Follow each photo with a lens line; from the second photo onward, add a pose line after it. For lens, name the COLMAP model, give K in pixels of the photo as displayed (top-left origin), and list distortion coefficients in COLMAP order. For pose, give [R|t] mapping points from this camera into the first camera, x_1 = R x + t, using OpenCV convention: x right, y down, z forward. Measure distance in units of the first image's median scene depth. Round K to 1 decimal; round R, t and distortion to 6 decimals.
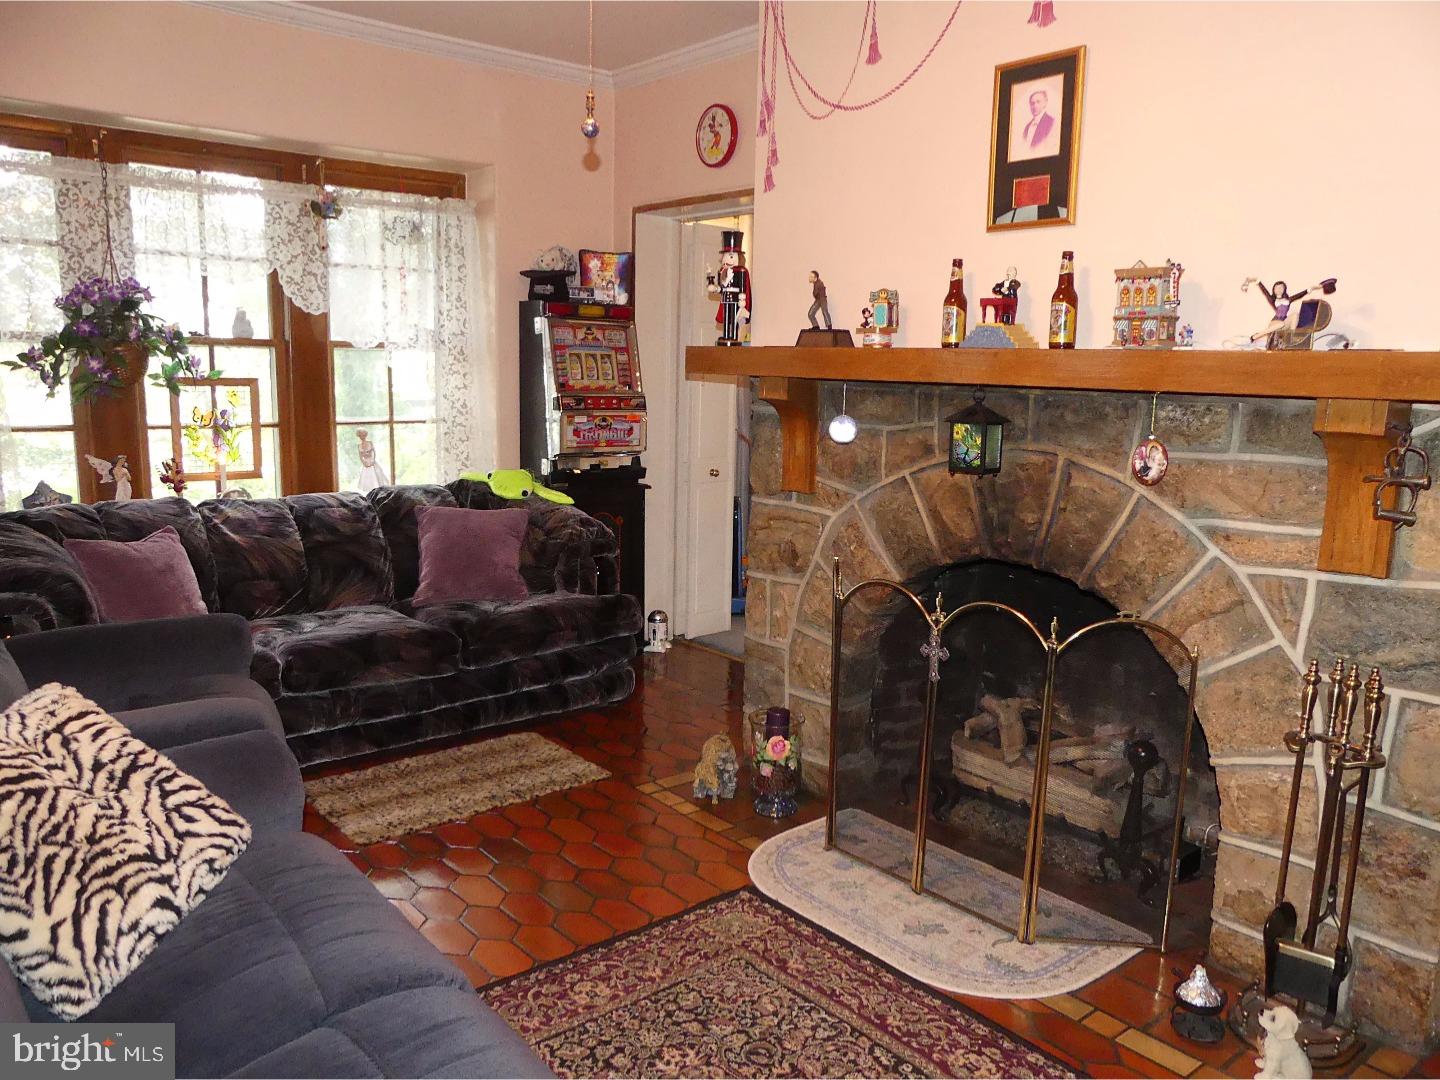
lens RADIAL K [[1076.7, 0, 719.9], [0, 1076.7, 543.6], [0, 0, 1]] dist [-0.028255, 0.009278]
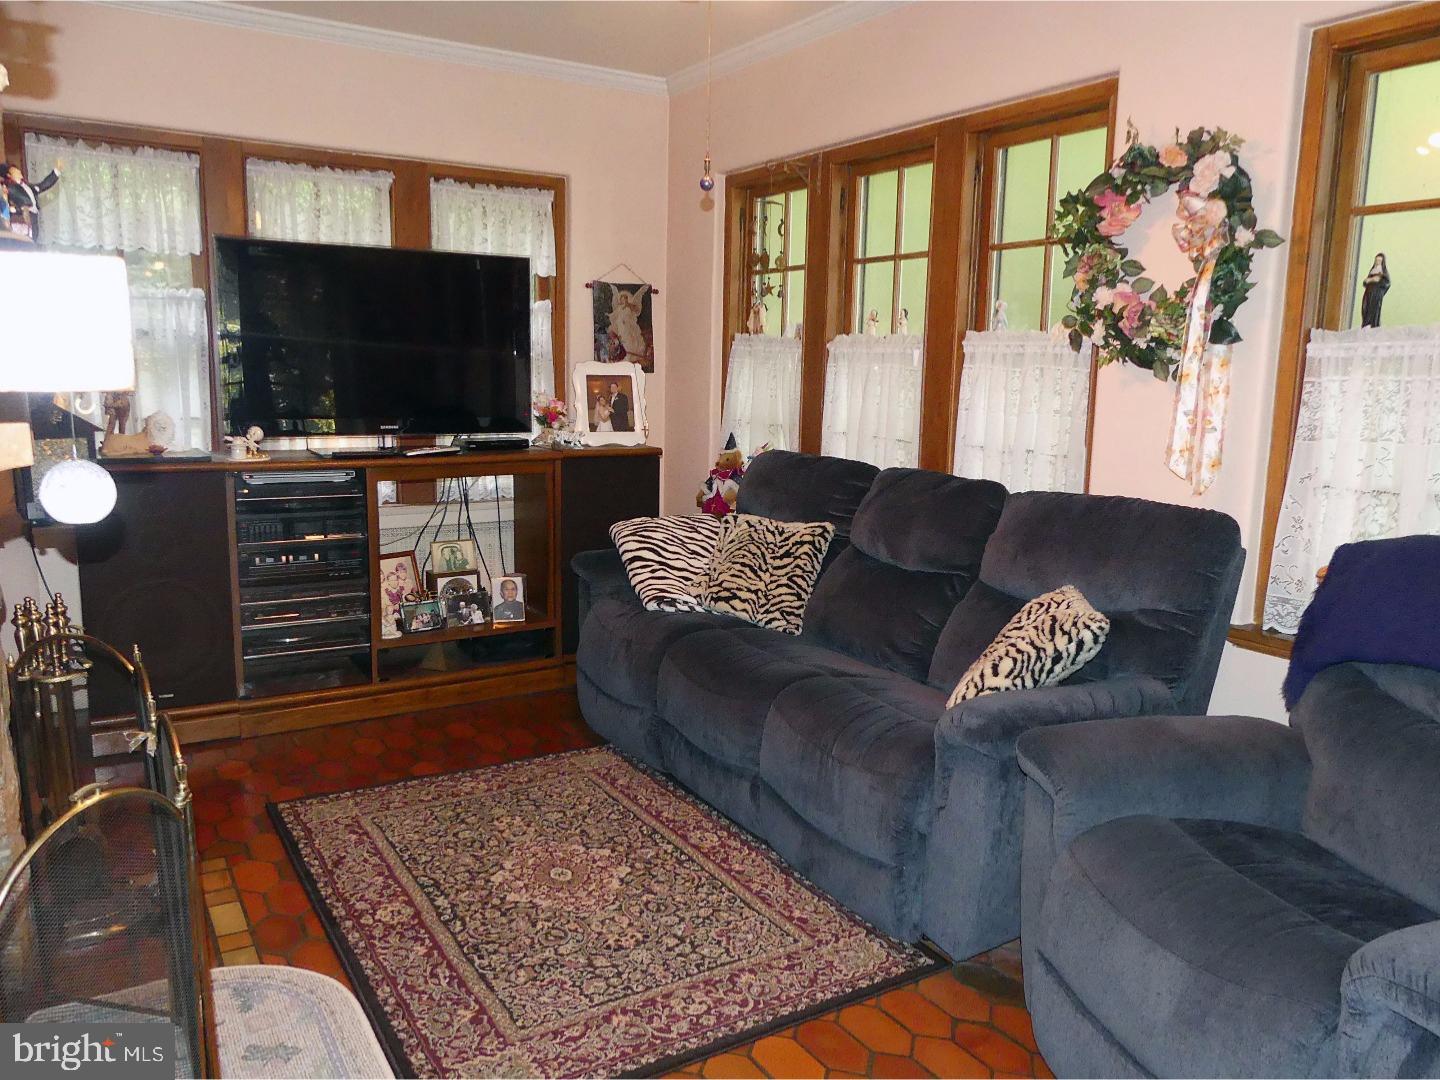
lens RADIAL K [[1076.7, 0, 720.4], [0, 1076.7, 544.3], [0, 0, 1]] dist [-0.028255, 0.009278]
pose [[-0.988981, -0.060982, 0.134898, -0.263736], [-0.014207, 0.946109, 0.323536, -0.306215], [-0.147358, 0.318054, -0.936551, 1.842879]]
